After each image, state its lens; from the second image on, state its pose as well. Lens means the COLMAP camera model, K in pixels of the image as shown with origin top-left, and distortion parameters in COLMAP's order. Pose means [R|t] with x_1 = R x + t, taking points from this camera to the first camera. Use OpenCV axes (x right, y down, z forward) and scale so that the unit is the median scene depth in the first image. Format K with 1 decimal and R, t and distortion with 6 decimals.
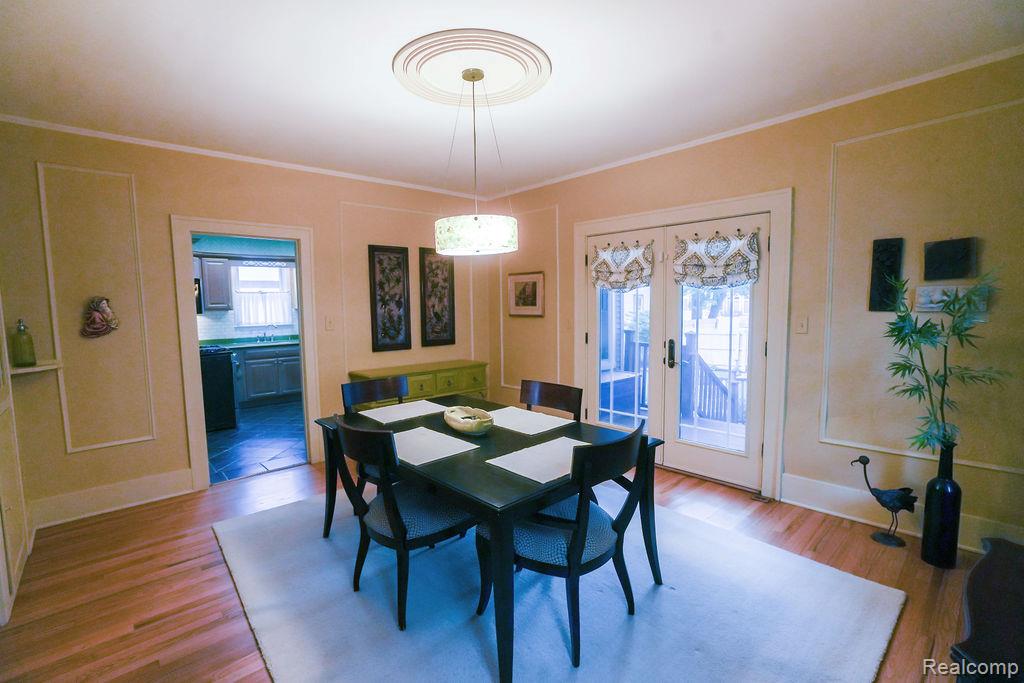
lens RADIAL K [[469.9, 0, 509.5], [0, 469.9, 345.9], [0, 0, 1]] dist [-0.058264, 0.024242]
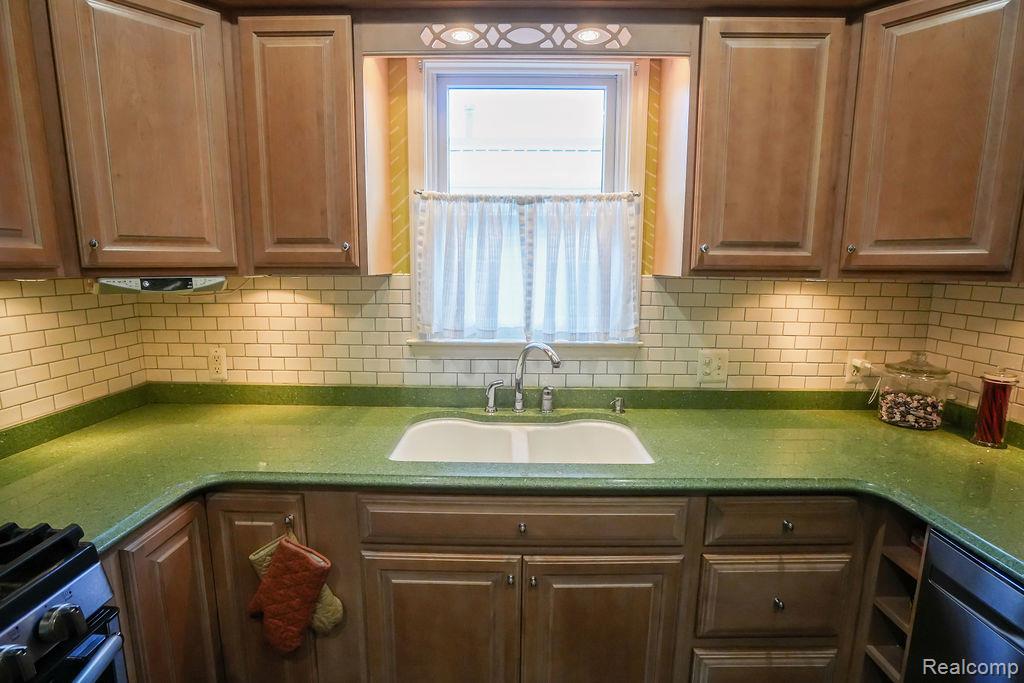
lens RADIAL K [[487.7, 0, 505.9], [0, 487.7, 347.0], [0, 0, 1]] dist [-0.063896, 0.029595]
pose [[0.728010, 0.136351, -0.671871, -0.375617], [-0.083923, 0.990376, 0.110054, -0.069892], [0.680411, -0.023735, 0.732446, 0.828402]]
